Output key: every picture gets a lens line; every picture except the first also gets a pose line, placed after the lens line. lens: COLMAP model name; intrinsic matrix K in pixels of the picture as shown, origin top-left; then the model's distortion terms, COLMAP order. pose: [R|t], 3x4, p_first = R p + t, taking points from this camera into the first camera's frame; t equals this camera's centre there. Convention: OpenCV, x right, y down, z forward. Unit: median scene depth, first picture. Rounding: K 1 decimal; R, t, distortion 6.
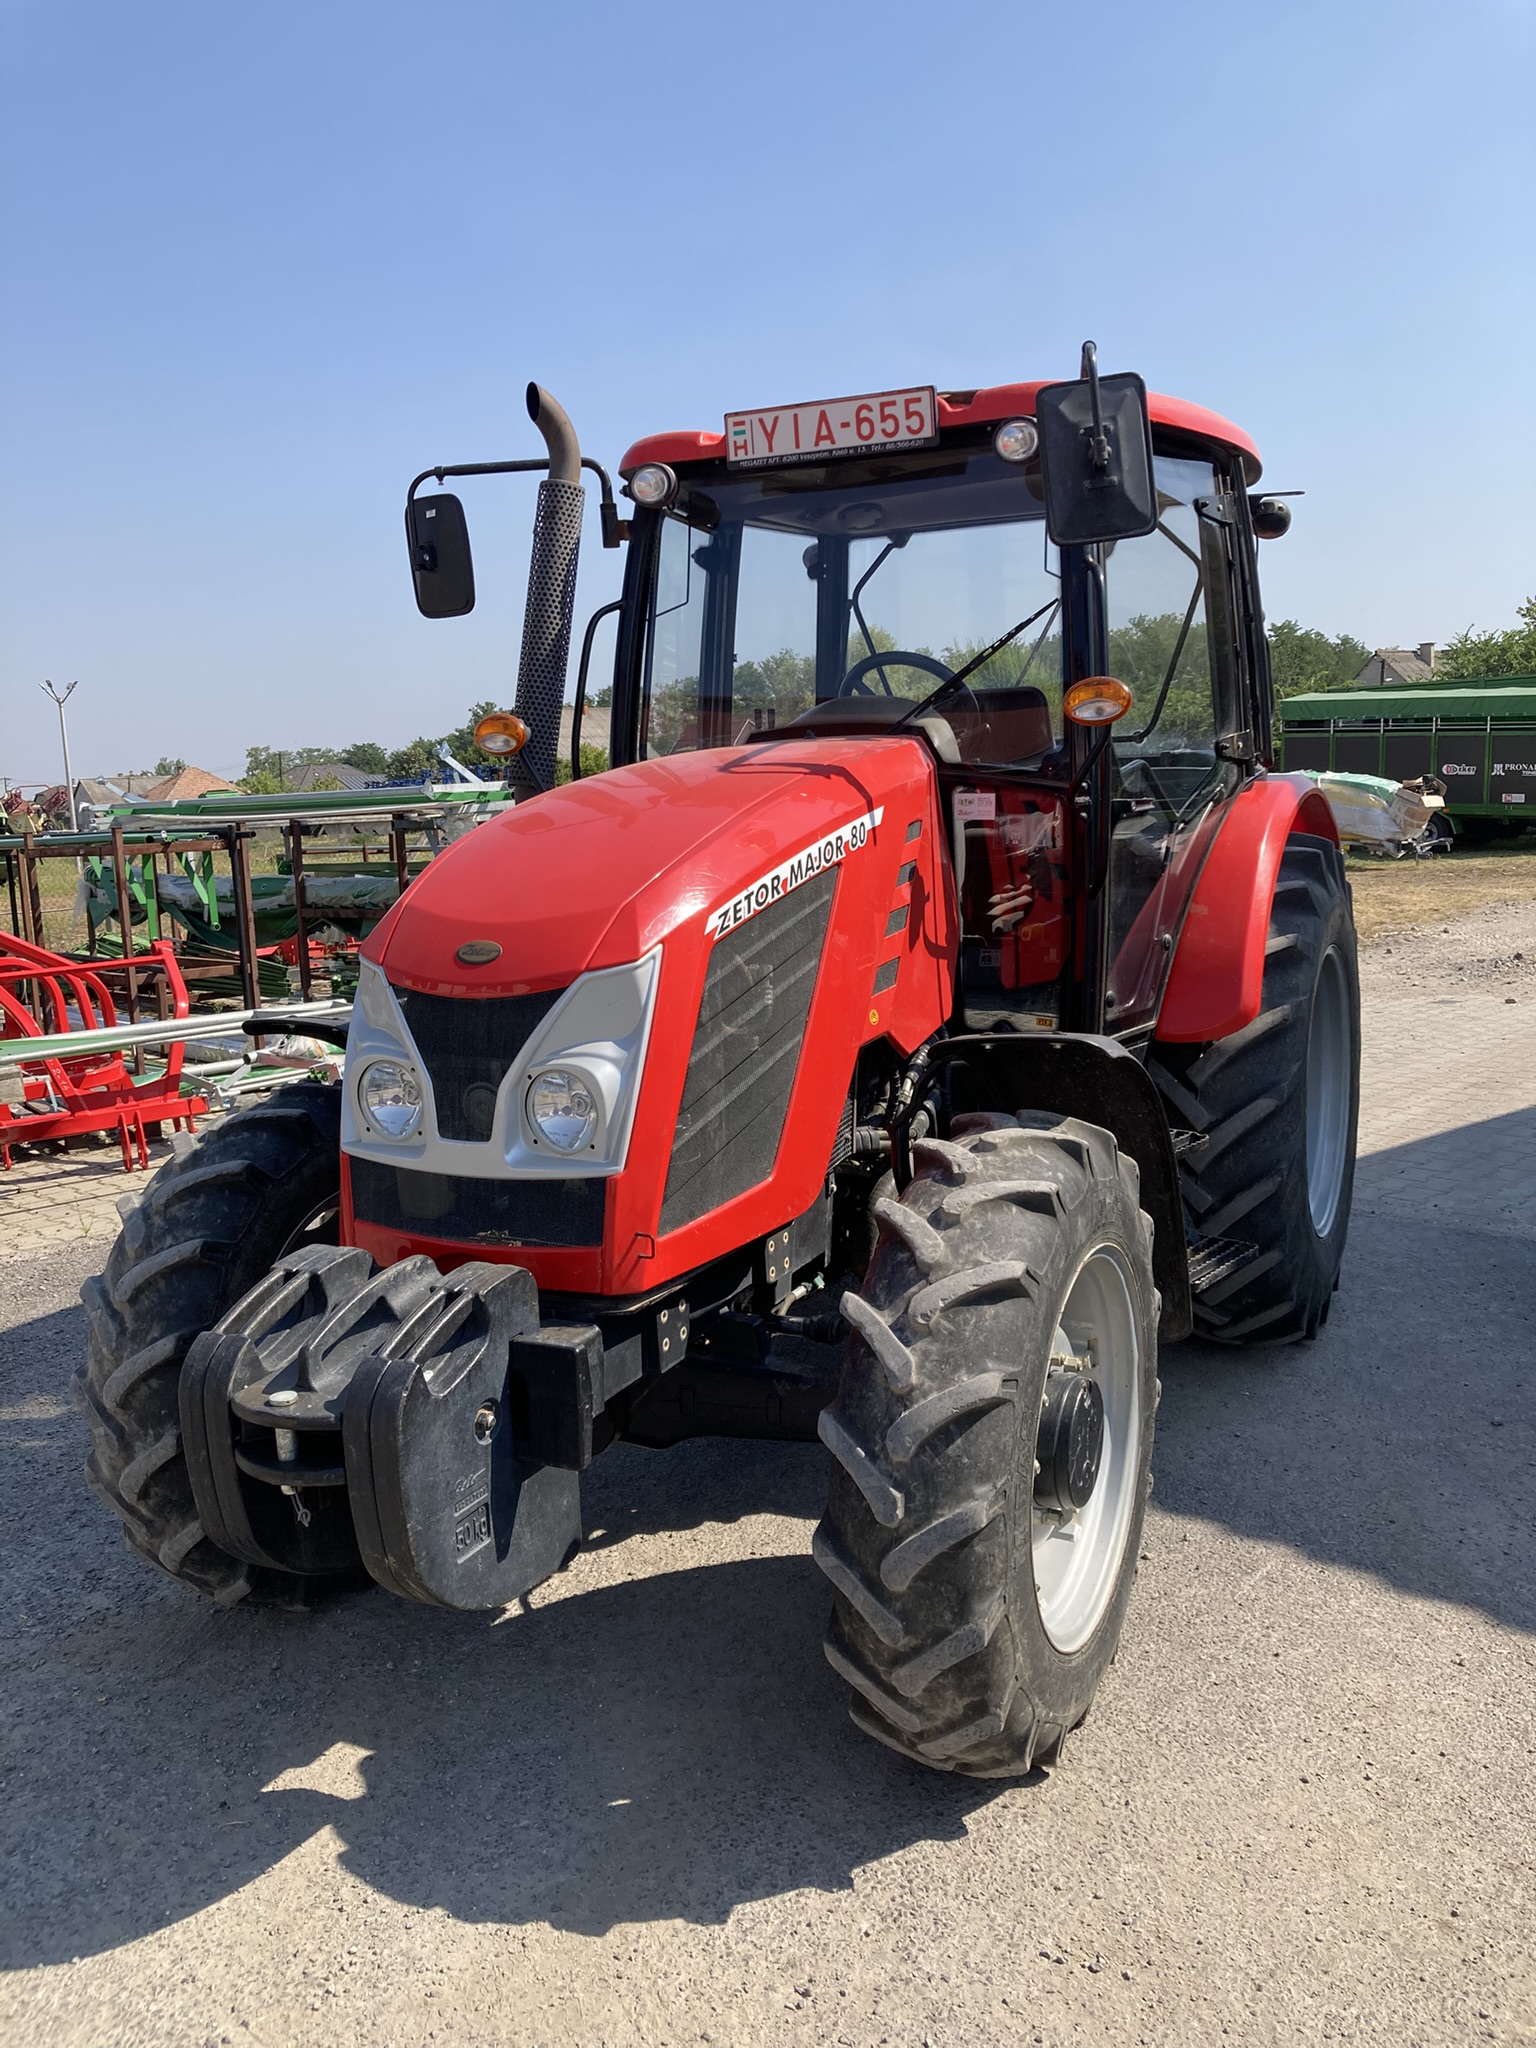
lens RADIAL K [[1677.2, 0, 798.2], [0, 1677.2, 1024.7], [0, 0, 1]] dist [0.011918, -0.000653]
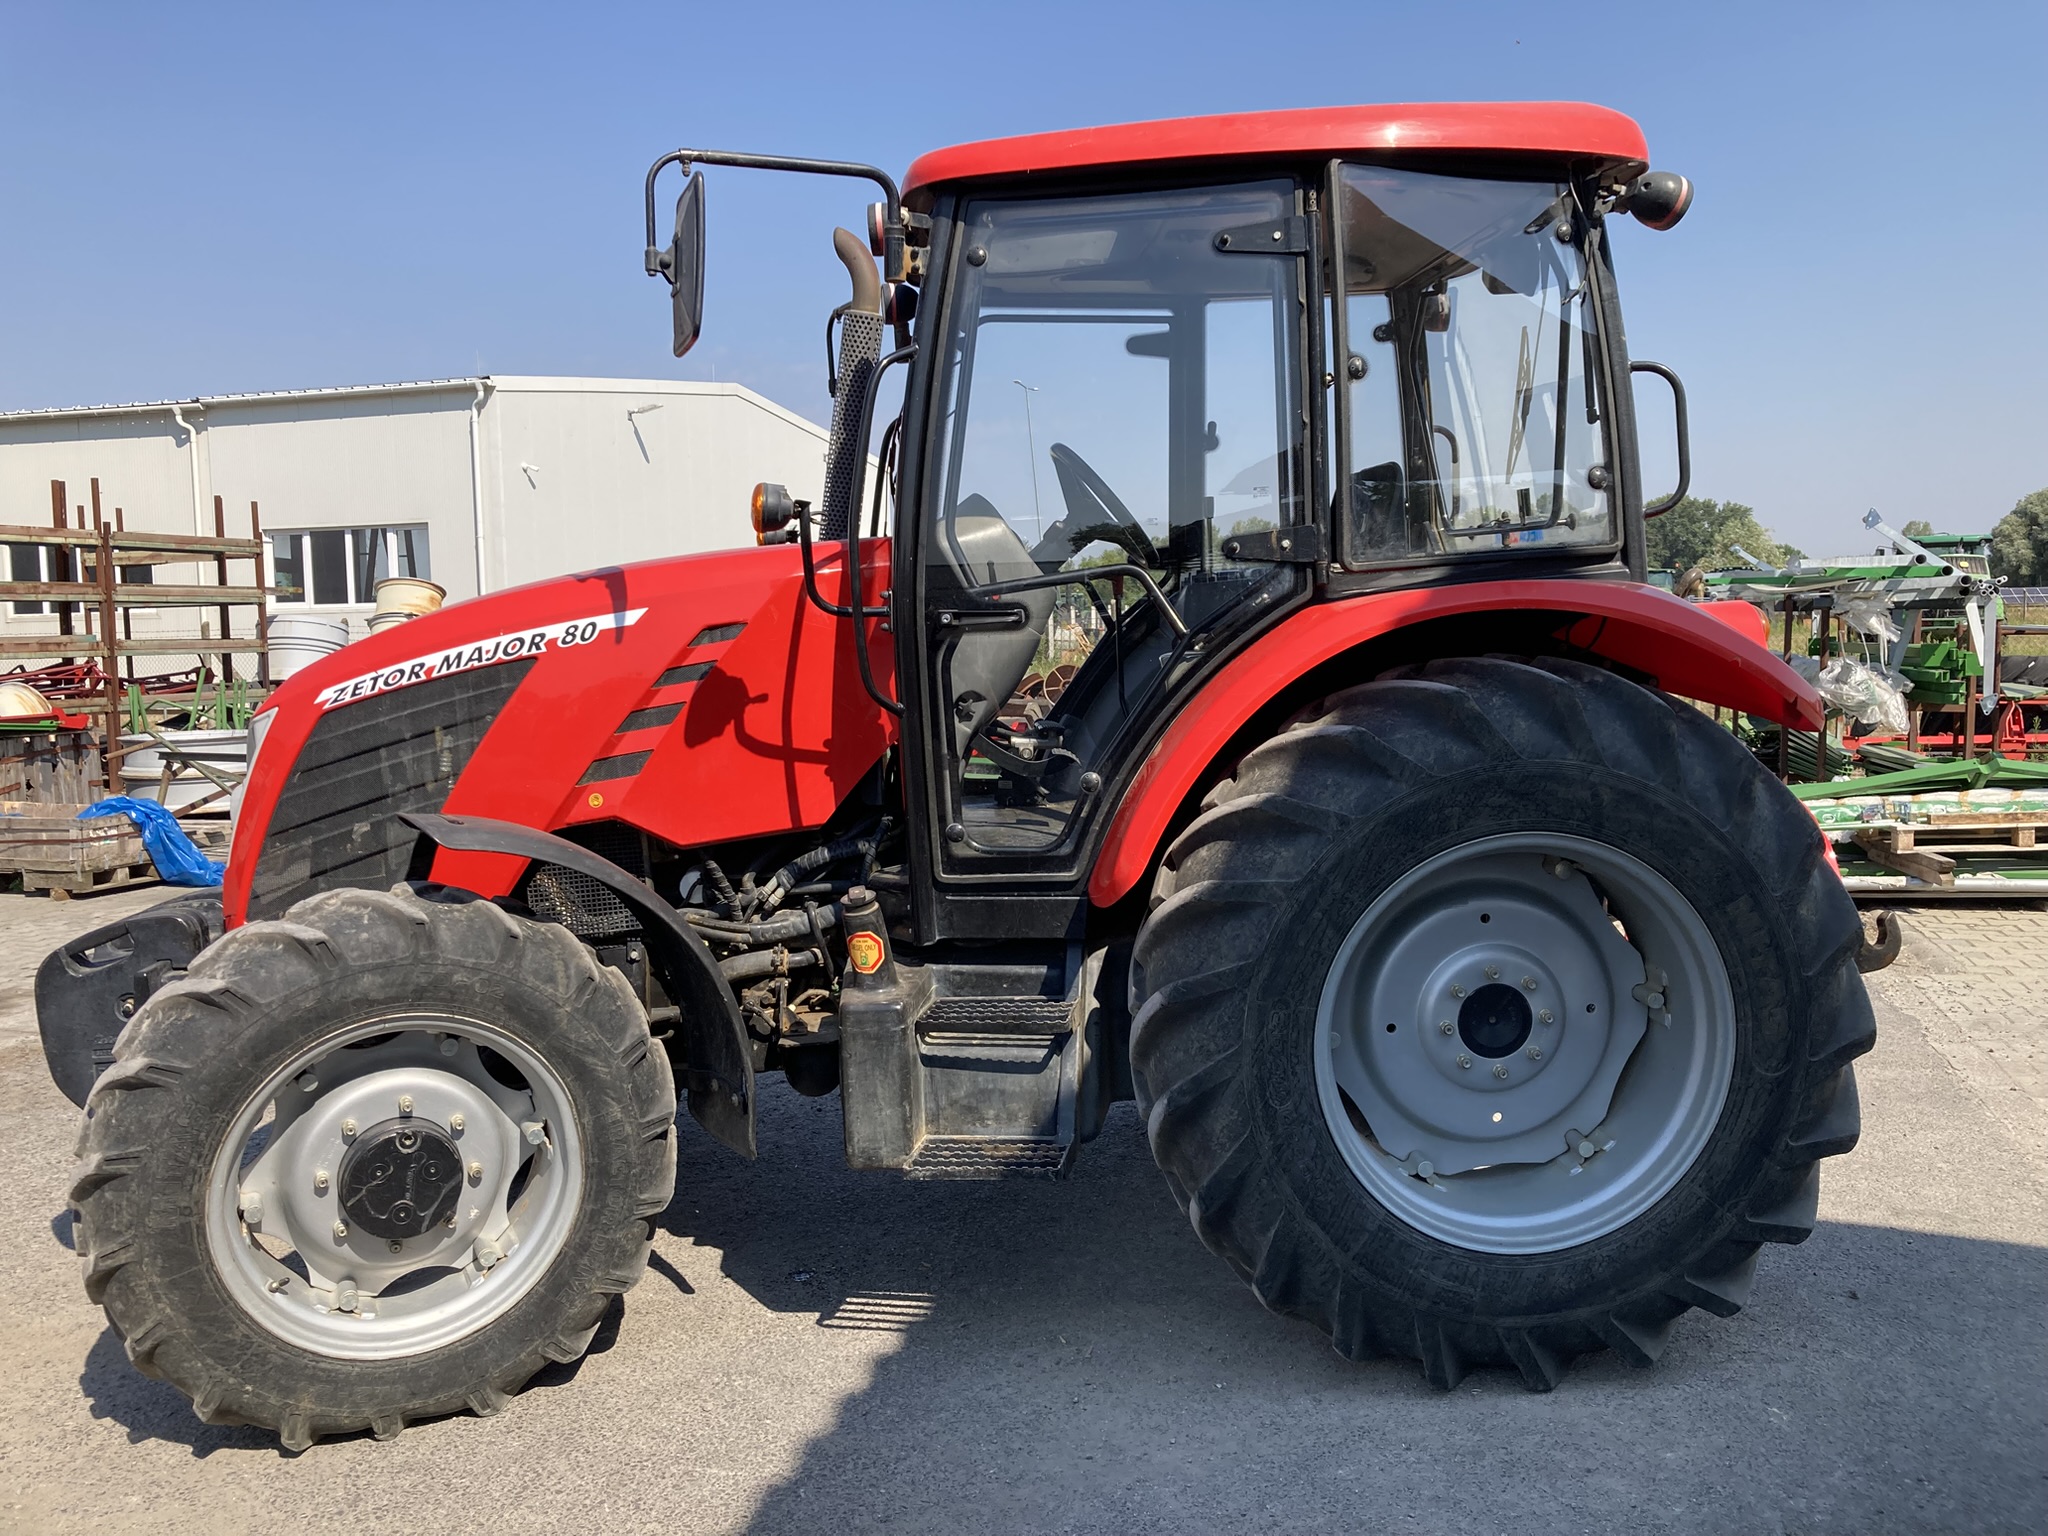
lens RADIAL K [[1668.5, 0, 1035.6], [0, 1668.5, 752.0], [0, 0, 1]] dist [0.044582, -0.062478]
pose [[0.488059, 0.103761, -0.866621, 1.006658], [-0.119479, 0.991504, 0.051425, -0.112136], [0.864594, 0.078444, 0.496309, 0.627955]]
